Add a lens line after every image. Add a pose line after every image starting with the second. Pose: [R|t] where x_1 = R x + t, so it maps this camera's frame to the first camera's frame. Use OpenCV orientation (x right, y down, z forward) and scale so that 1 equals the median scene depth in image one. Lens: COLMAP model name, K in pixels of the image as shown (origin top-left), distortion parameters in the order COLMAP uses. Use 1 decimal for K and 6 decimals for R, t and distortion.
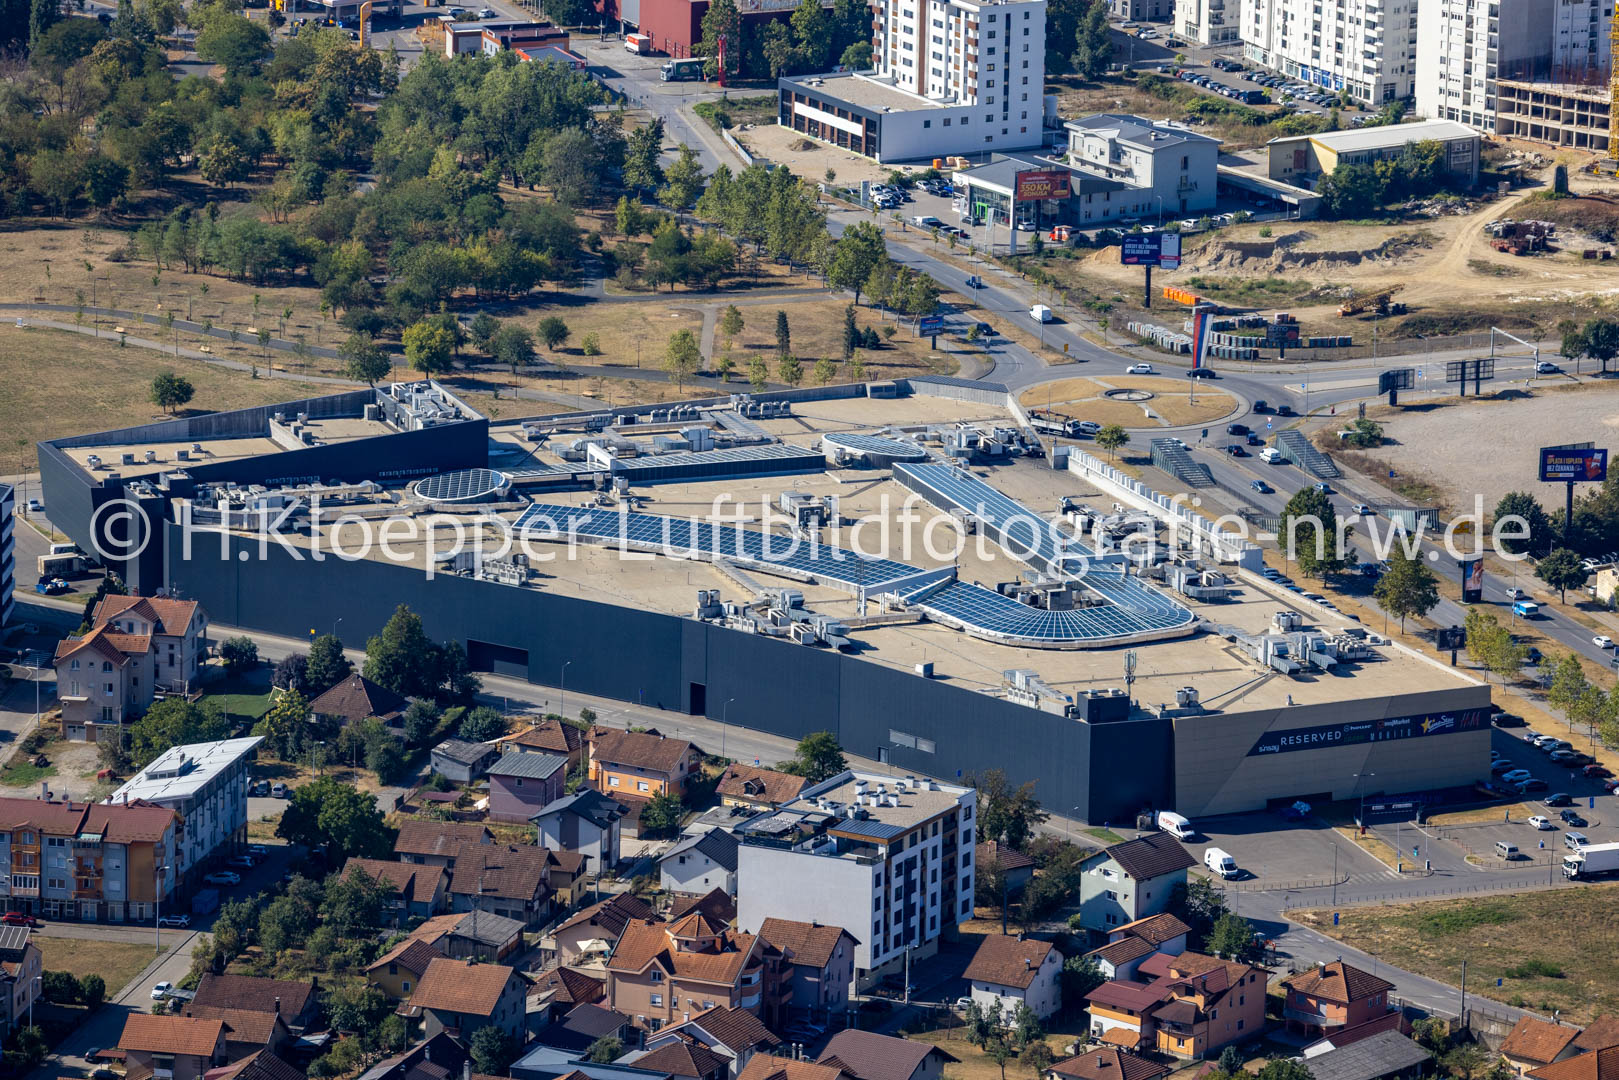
lens RADIAL K [[8412.6, 0, 809.5], [0, 8412.6, 540.0], [0, 0, 1]] dist [0.165934, 5.972678]
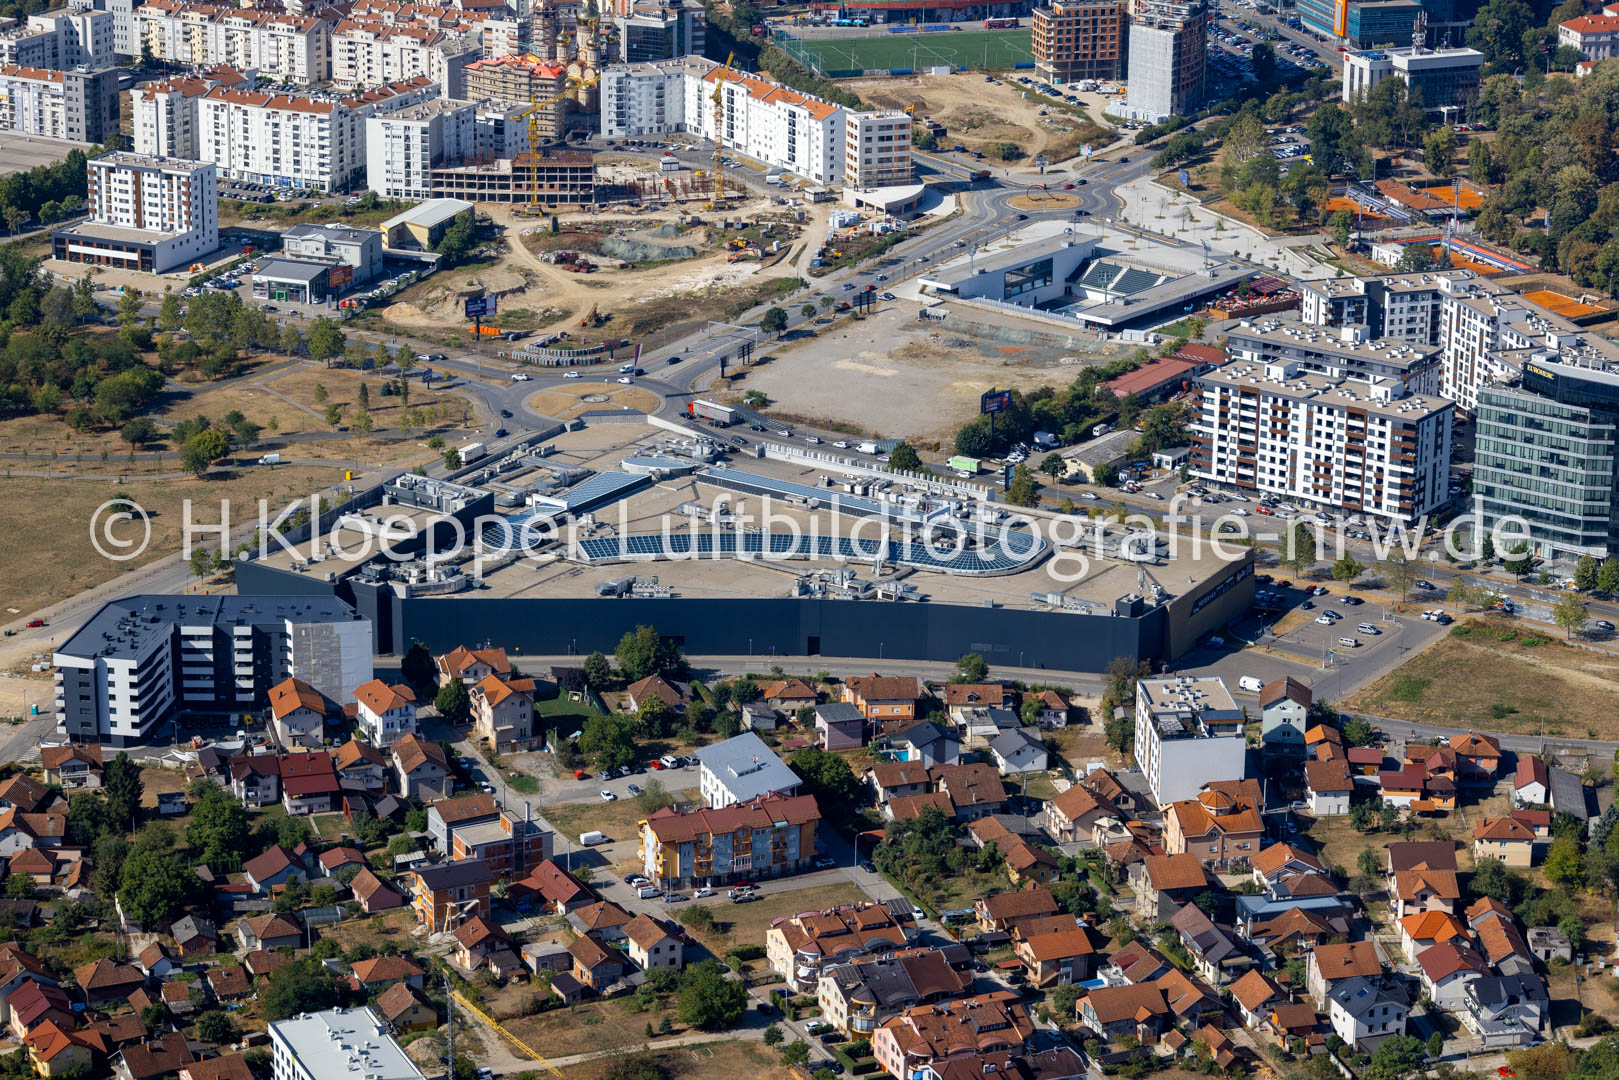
lens RADIAL K [[4171.2, 0, 809.5], [0, 4171.2, 540.0], [0, 0, 1]] dist [-0.191934, -0.058497]
pose [[0.822897, -0.190031, 0.535471, -0.407961], [0.145247, 0.981456, 0.125092, -0.094306], [-0.549312, -0.025162, 0.835238, 0.301634]]
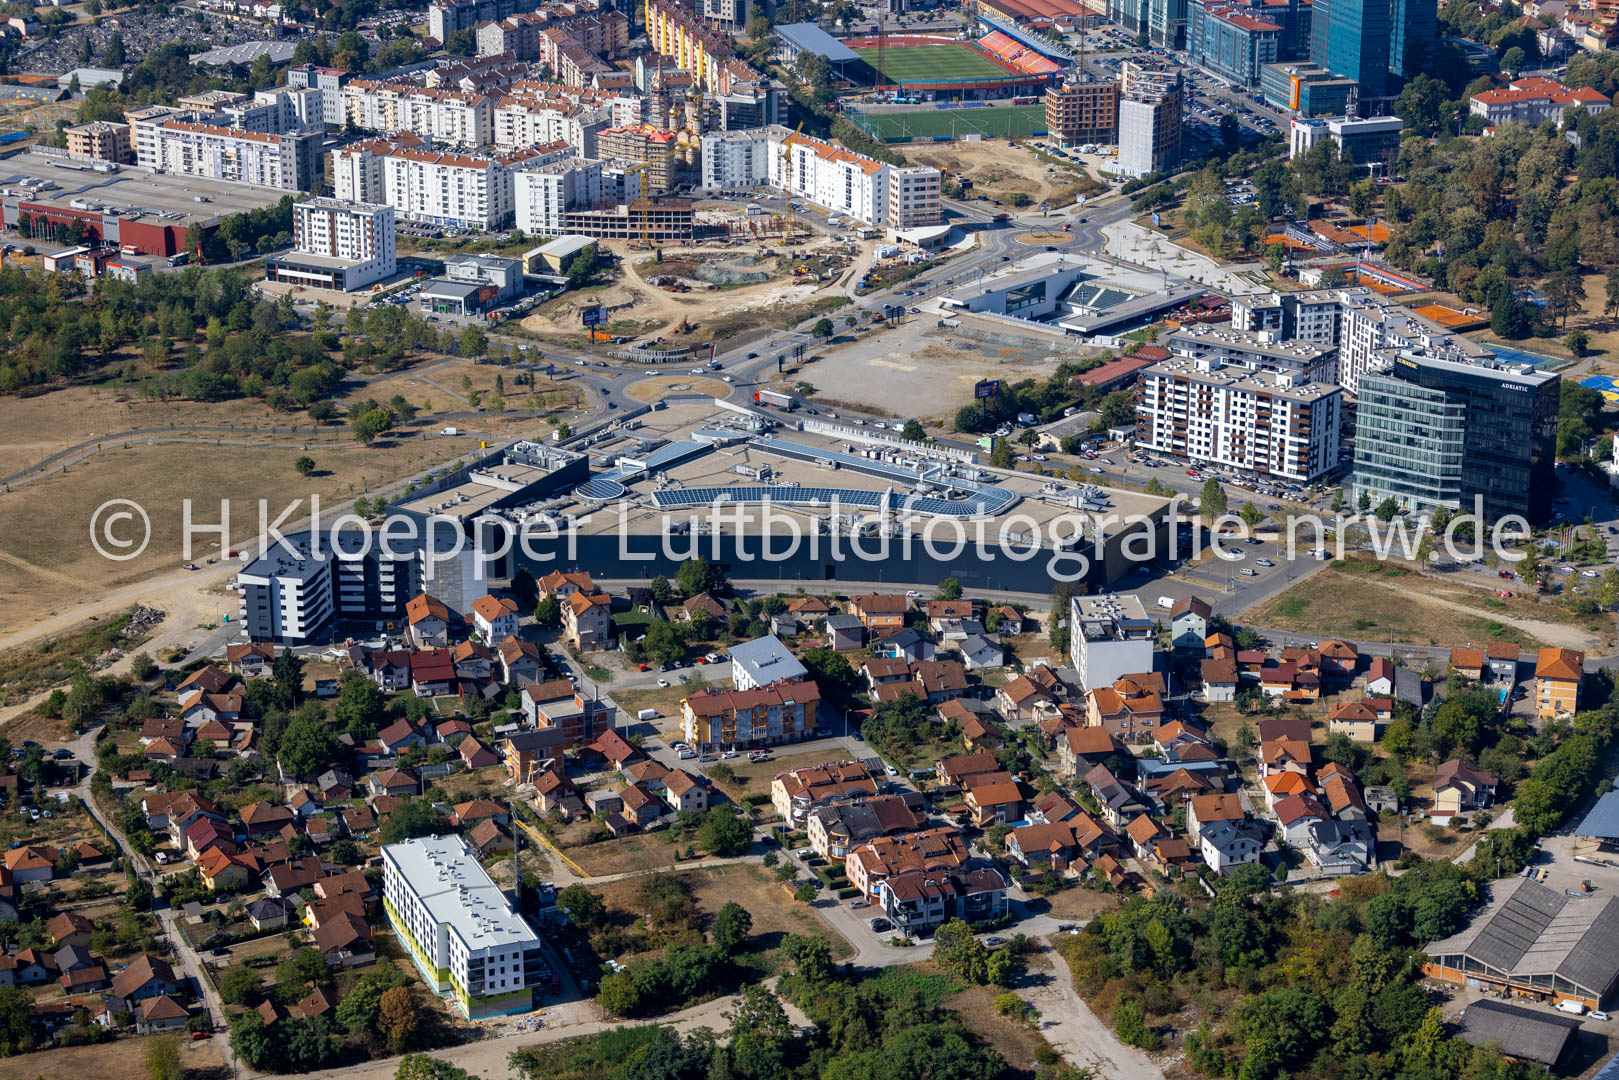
lens RADIAL K [[3341.3, 0, 809.5], [0, 3341.3, 540.0], [0, 0, 1]] dist [0.032431, 0.118412]
pose [[0.843344, -0.188444, 0.503249, -0.404073], [0.146594, 0.981654, 0.121924, -0.084875], [-0.516992, -0.029051, 0.855497, 0.263728]]
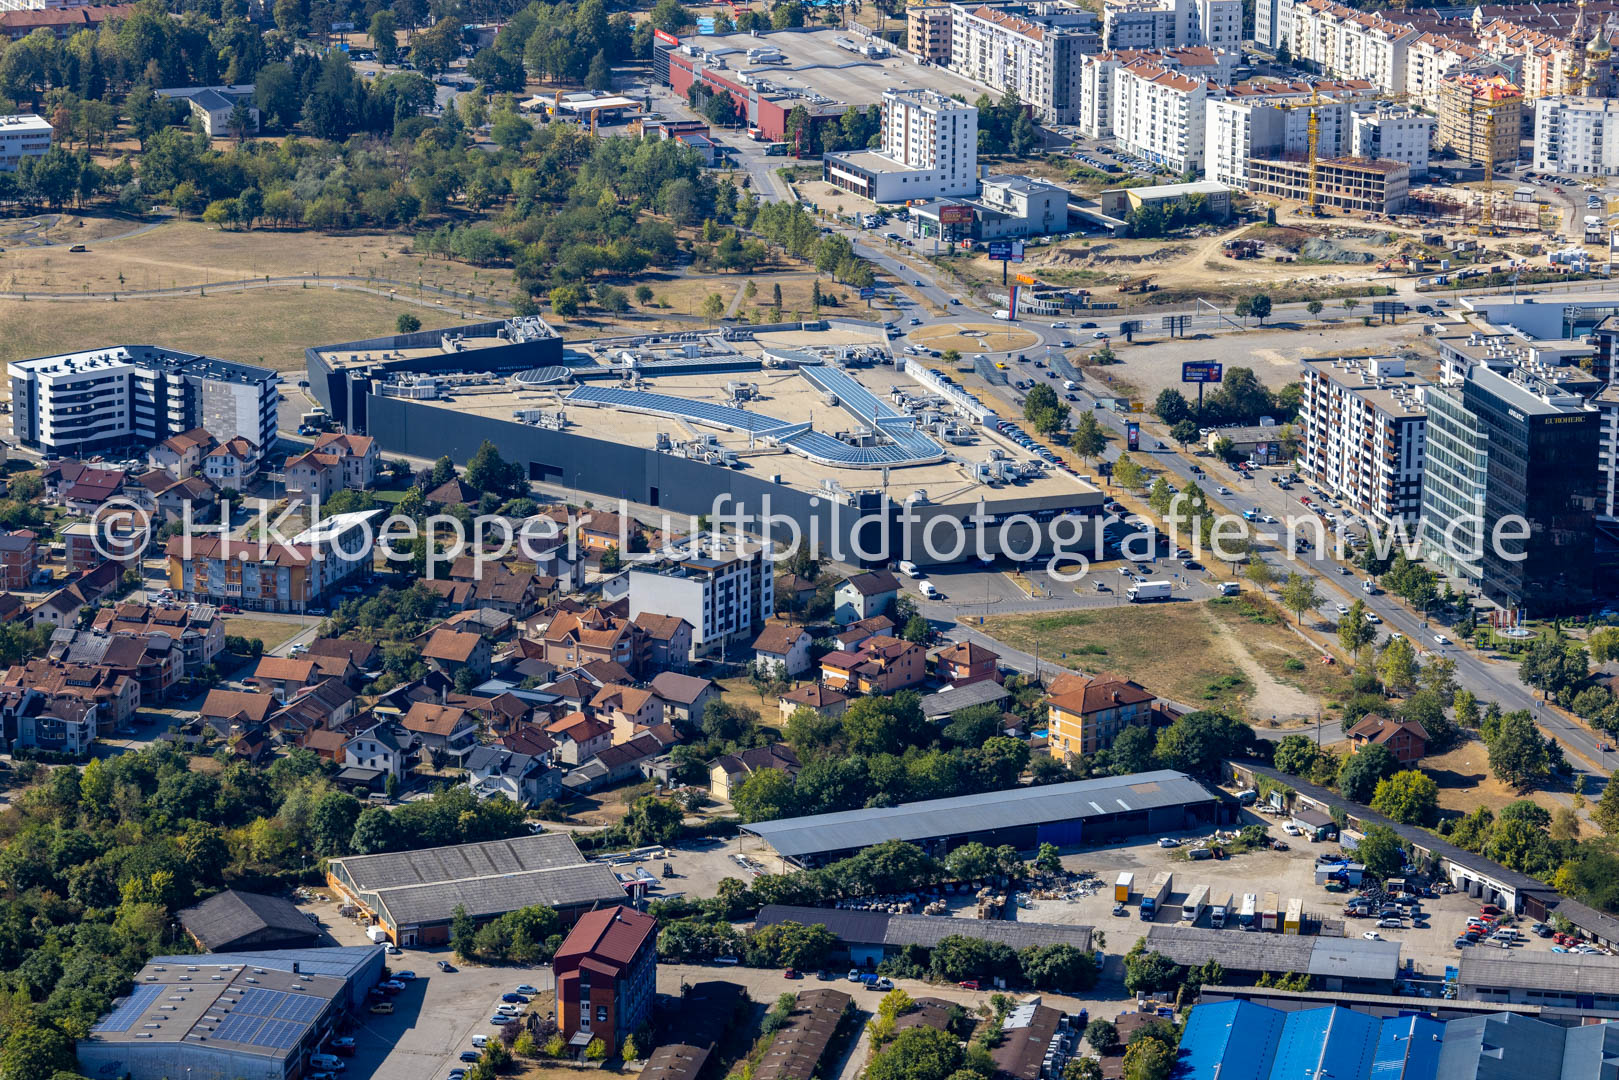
lens RADIAL K [[5273.6, 0, 809.5], [0, 5273.6, 540.0], [0, 0, 1]] dist [-0.192232, 3.212818]
pose [[0.997276, 0.013841, -0.072453, 0.088932], [-0.013195, 0.999869, 0.009381, 0.015943], [0.072573, -0.008400, 0.997328, -0.066948]]
